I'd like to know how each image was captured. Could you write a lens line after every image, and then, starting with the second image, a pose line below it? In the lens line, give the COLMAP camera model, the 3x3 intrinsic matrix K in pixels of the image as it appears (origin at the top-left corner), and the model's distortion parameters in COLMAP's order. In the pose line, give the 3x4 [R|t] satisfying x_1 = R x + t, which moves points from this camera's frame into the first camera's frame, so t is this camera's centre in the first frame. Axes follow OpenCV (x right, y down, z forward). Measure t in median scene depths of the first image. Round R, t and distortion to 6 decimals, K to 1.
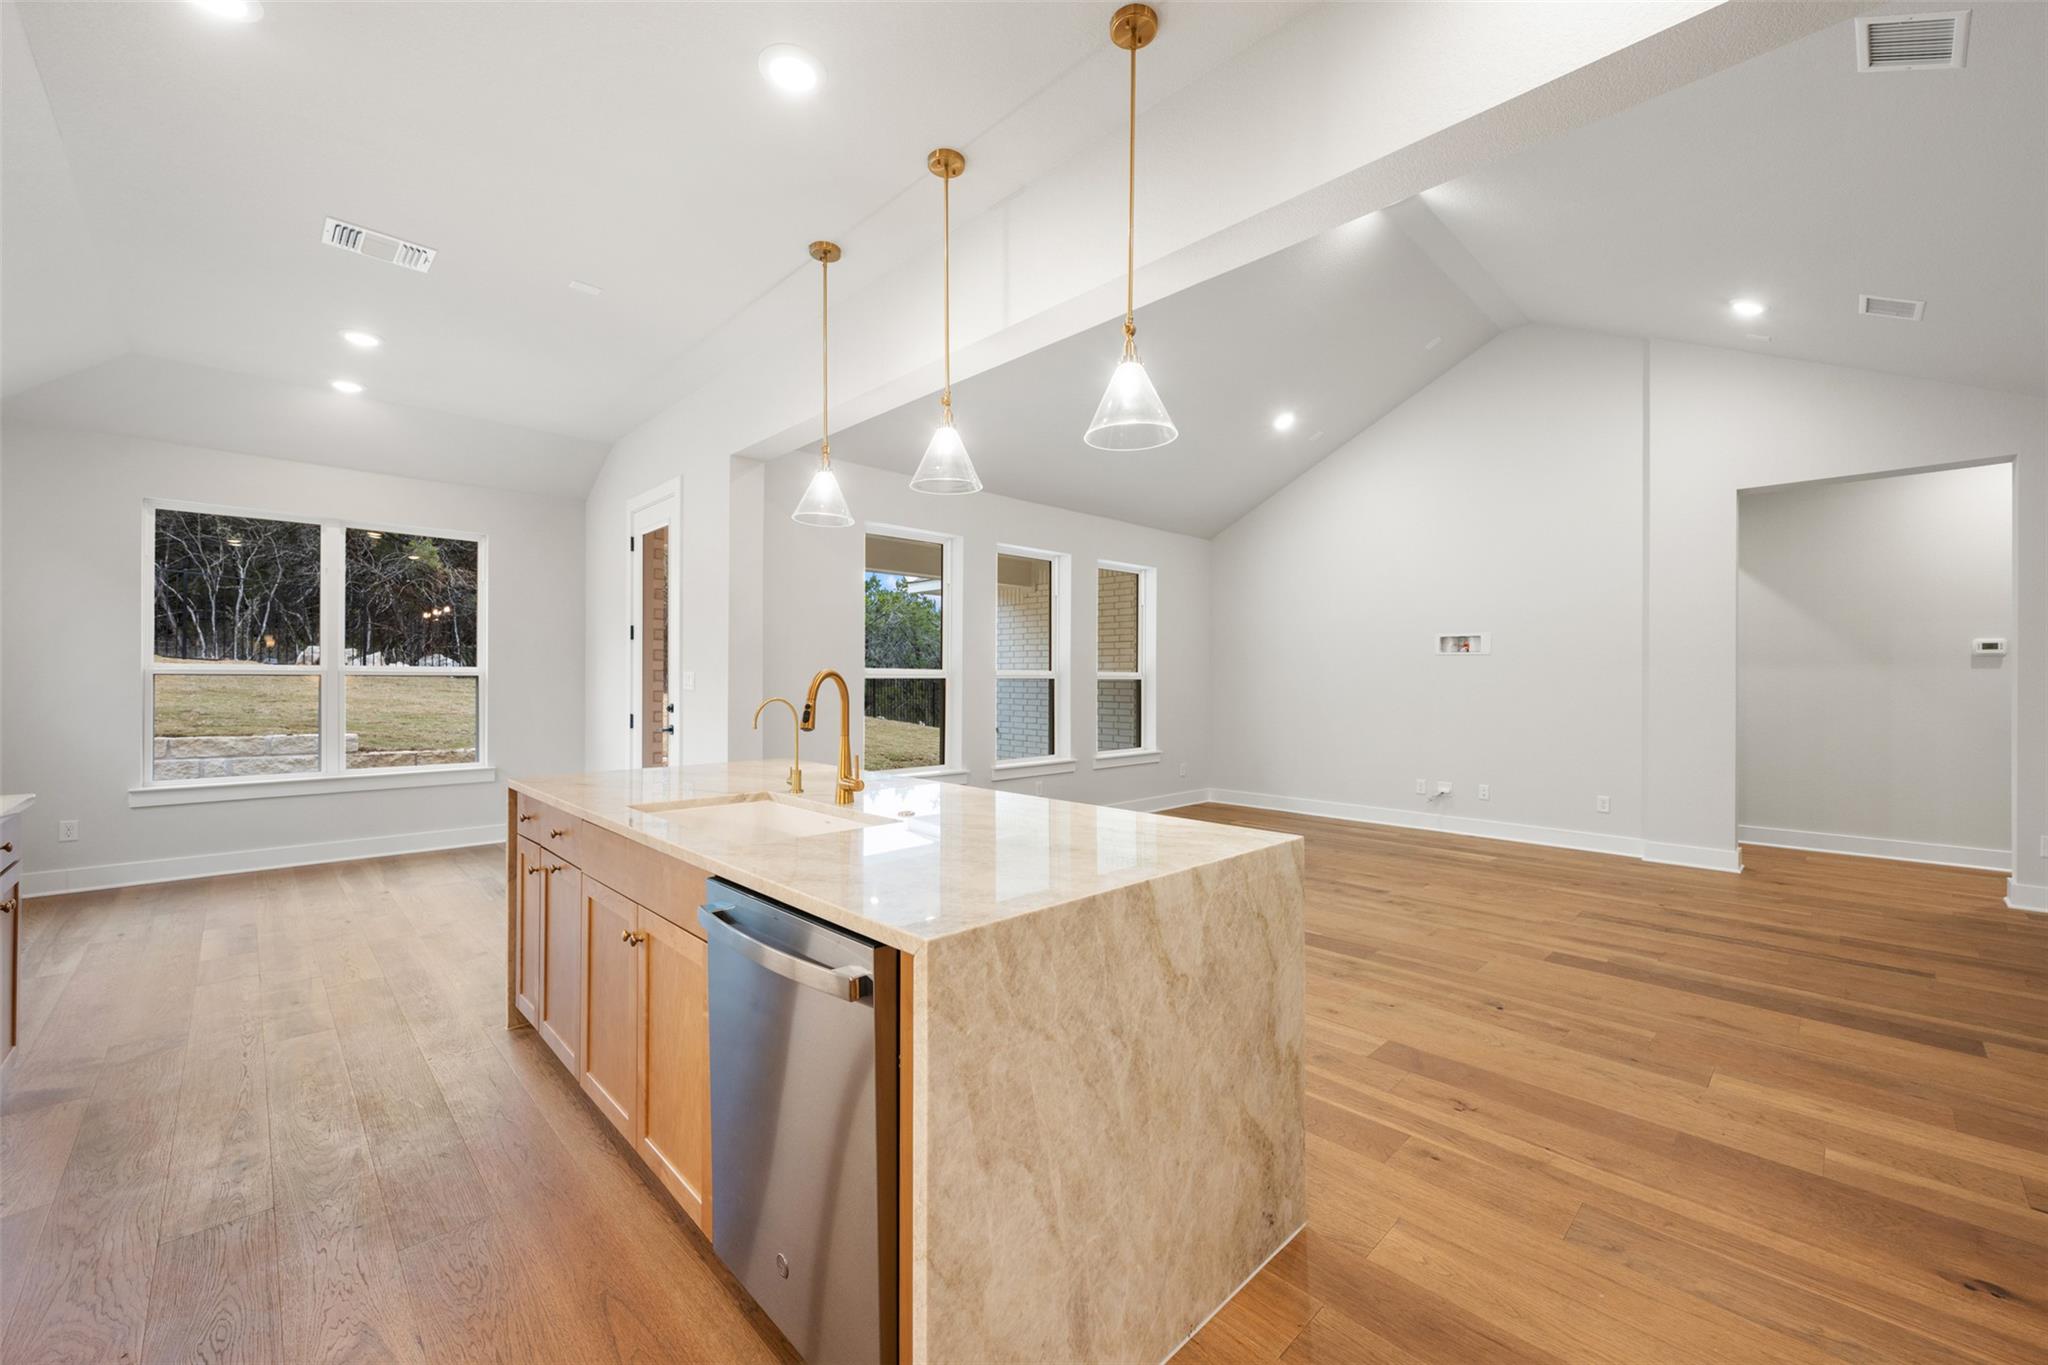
lens RADIAL K [[808.5, 0, 1026.7], [0, 808.5, 675.6], [0, 0, 1]] dist [-0.000347, 0.000060]
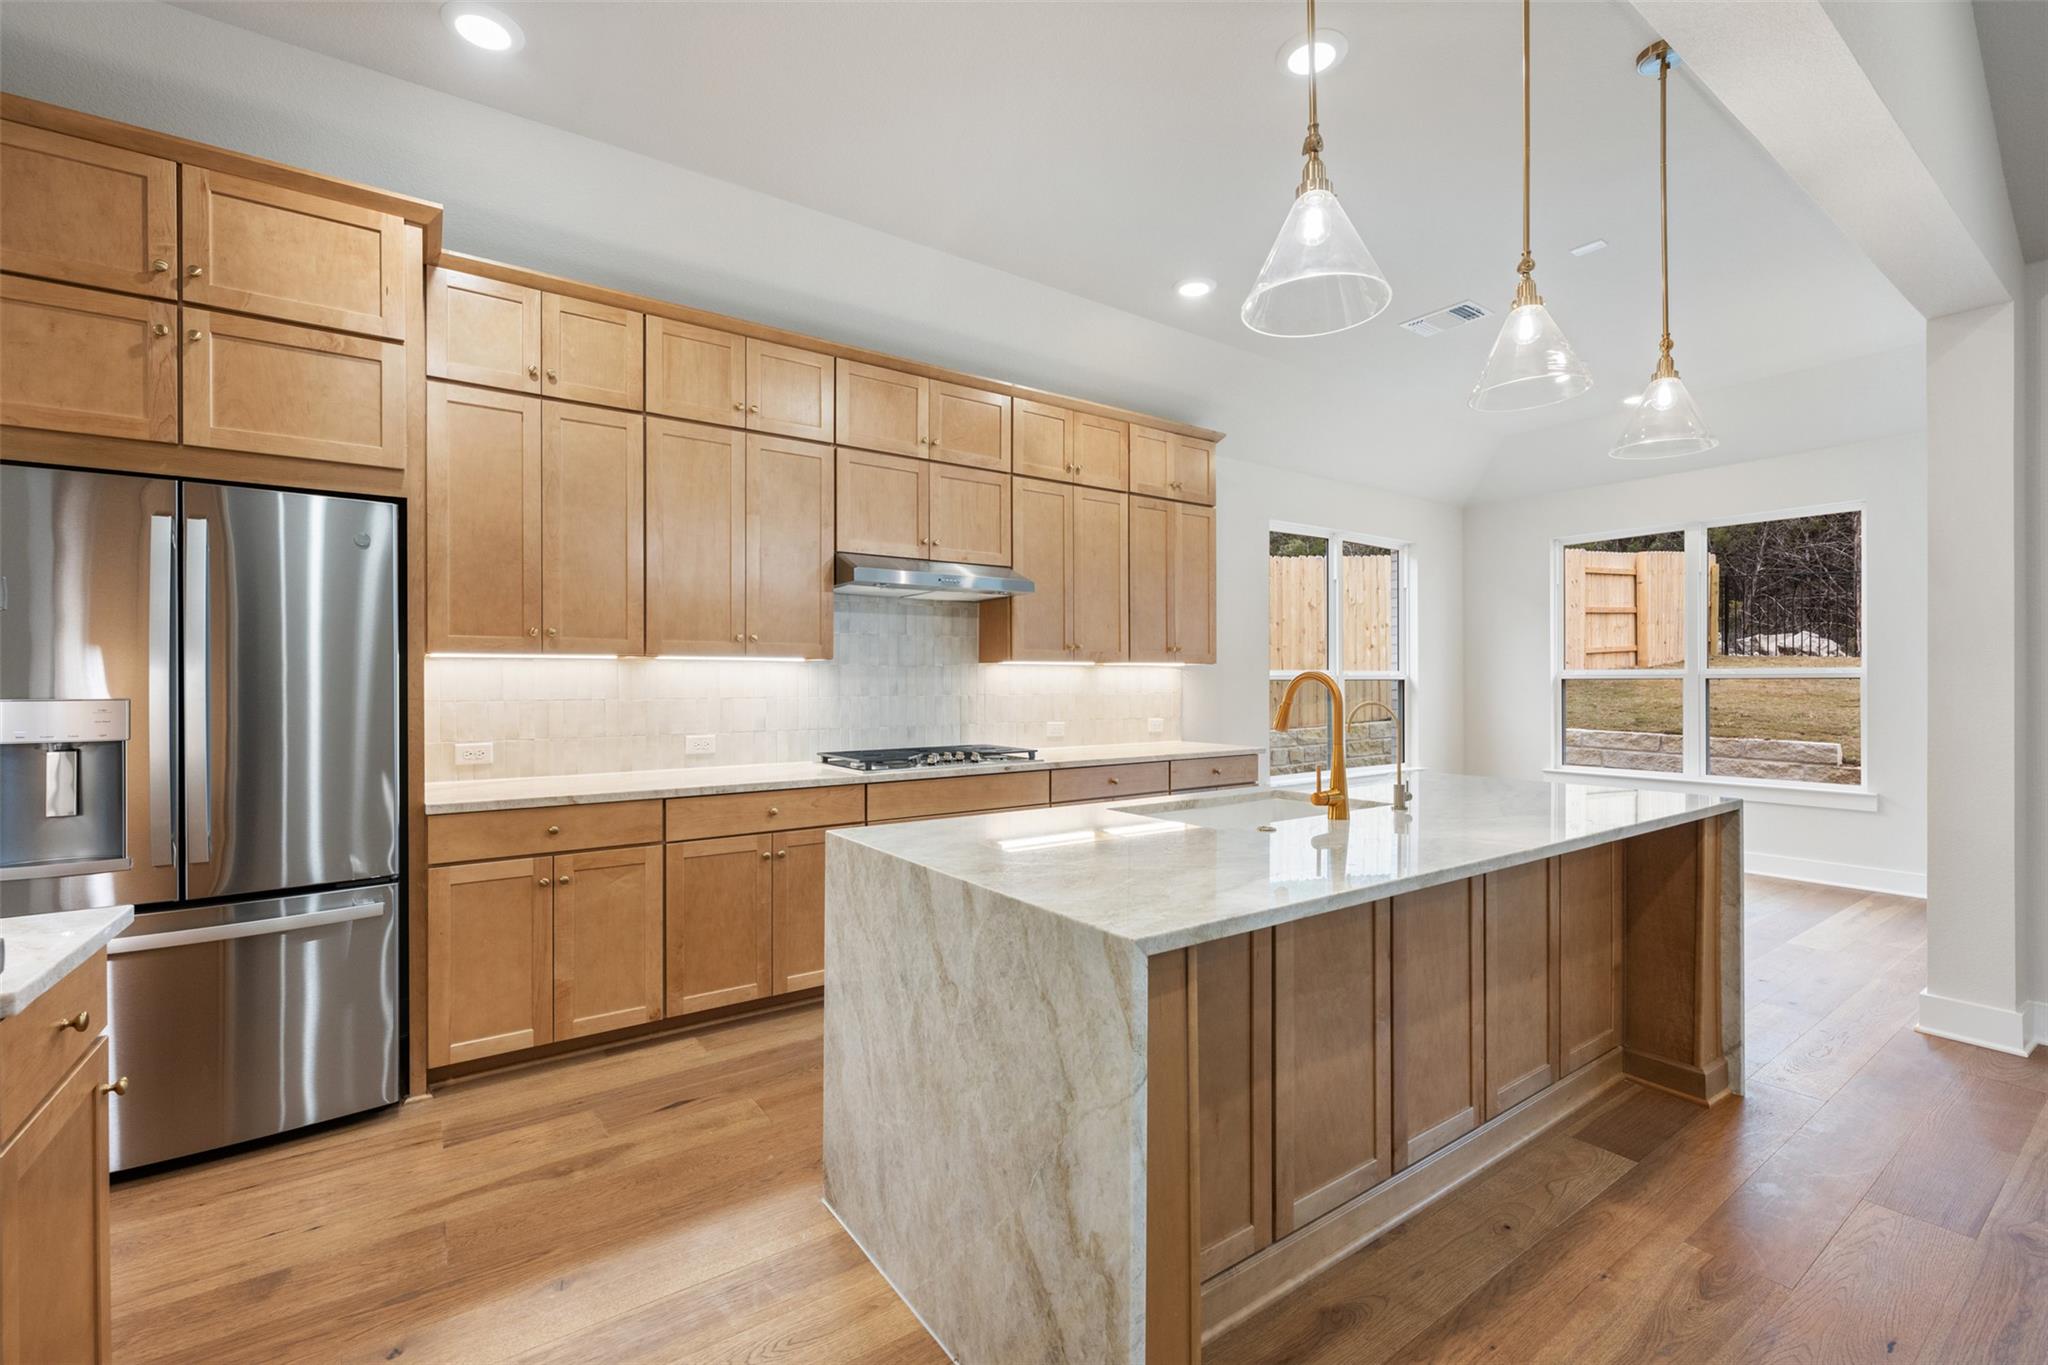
lens RADIAL K [[875.0, 0, 1023.0], [0, 875.0, 682.1], [0, 0, 1]] dist [0.001145, 0.000130]
pose [[-0.157078, -0.003349, -0.987581, 0.353289], [0.006944, 0.999966, -0.004495, 0.003298], [0.987562, -0.007564, -0.157049, 0.360889]]
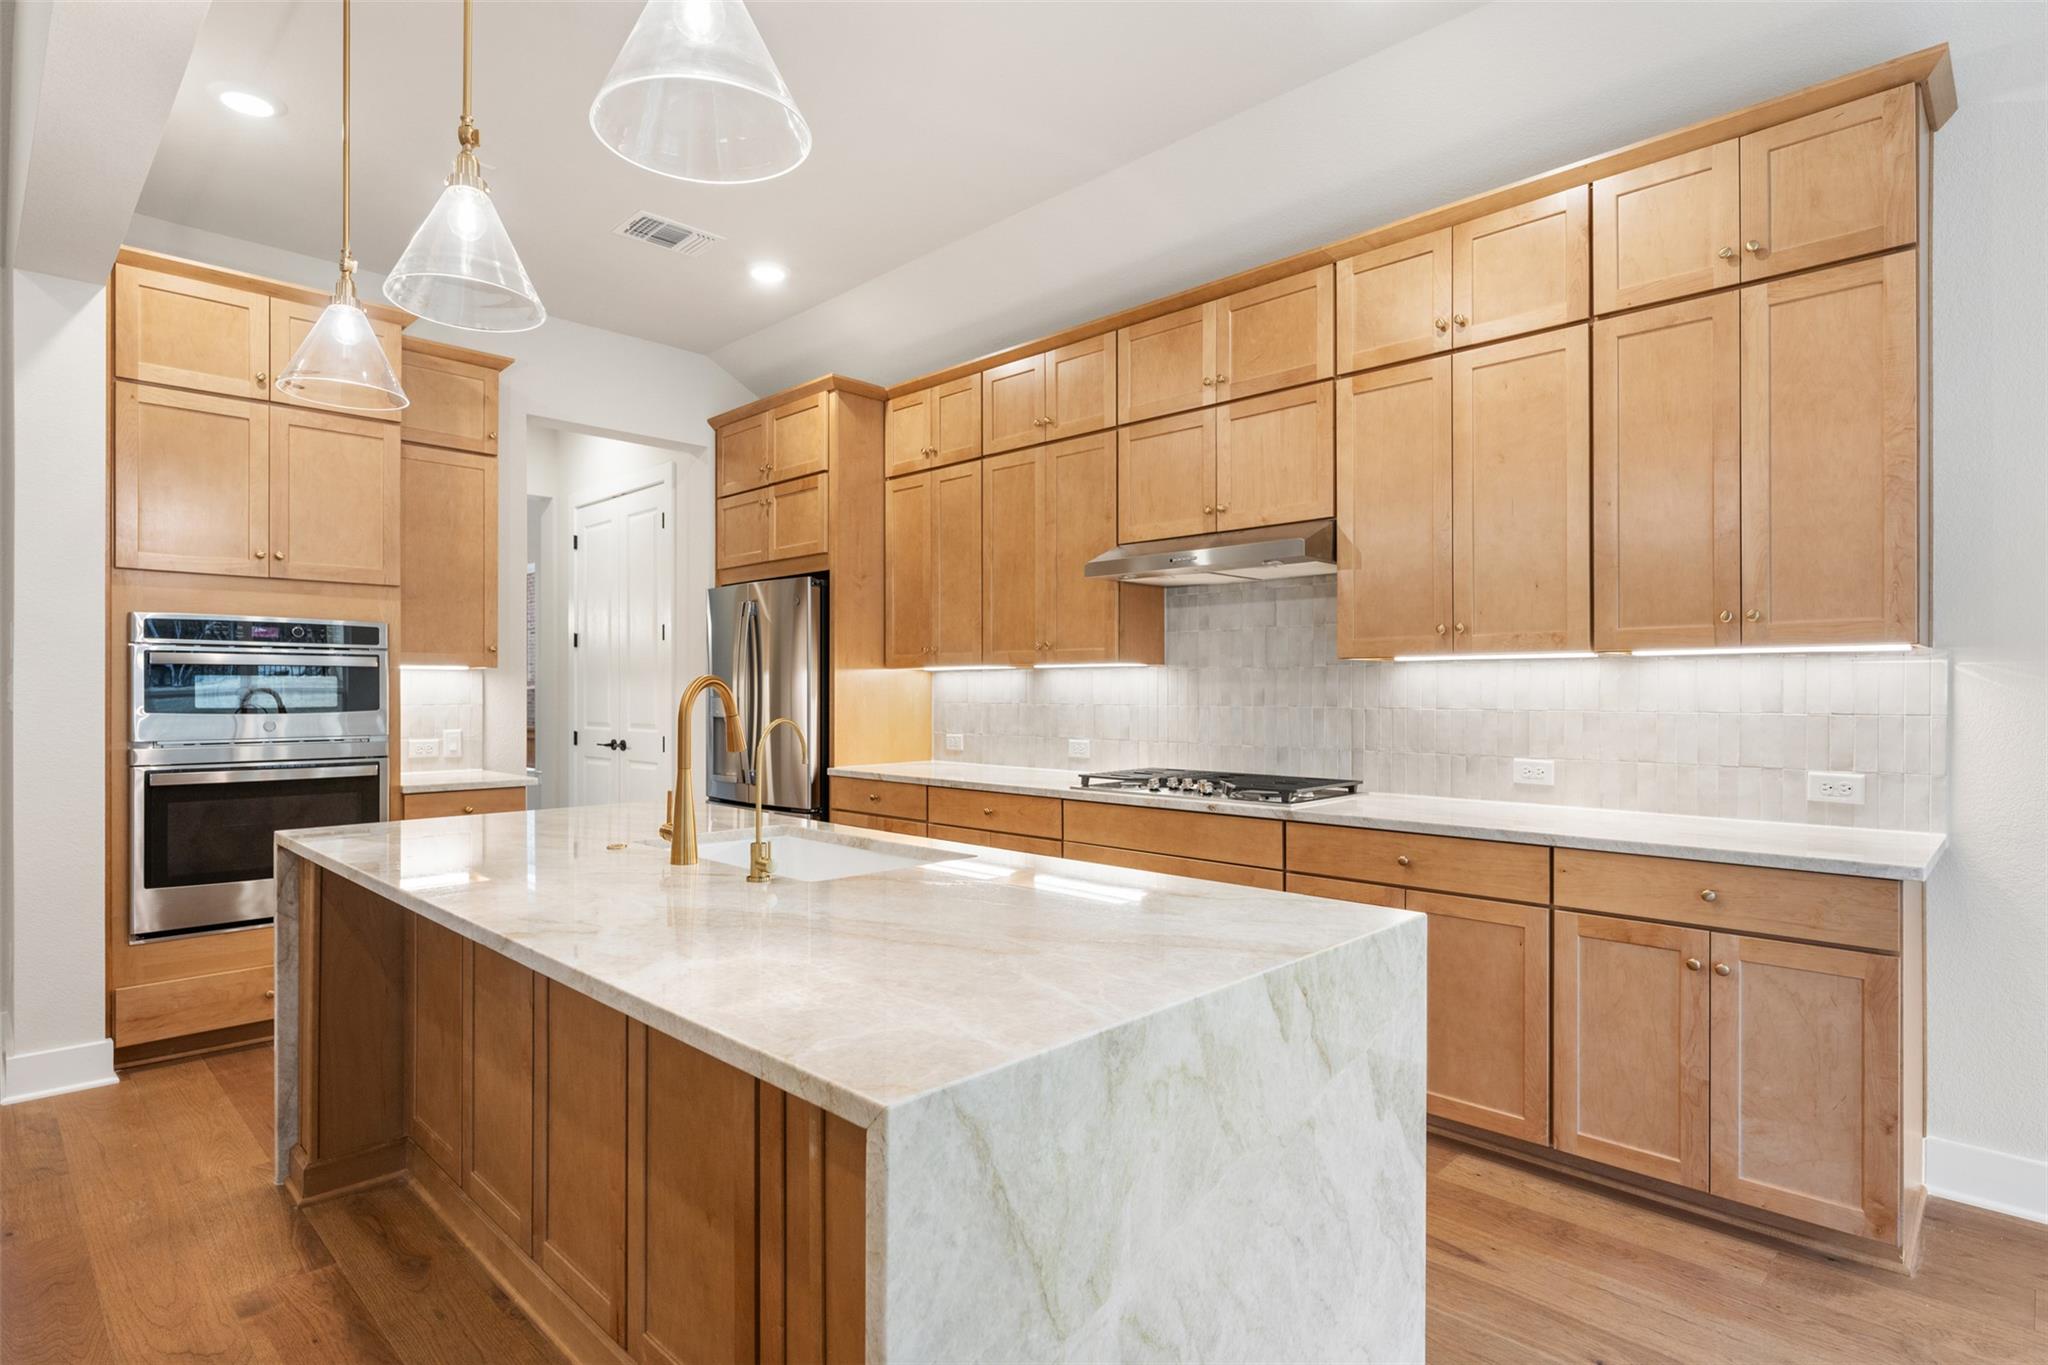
lens RADIAL K [[1050.4, 0, 1015.2], [0, 1050.4, 688.6], [0, 0, 1]] dist [-0.003174, -0.000307]
pose [[-0.999847, -0.003600, -0.017146, -0.220844], [-0.003485, 0.999971, -0.006701, 0.004315], [0.017170, -0.006640, -0.999831, 0.856018]]
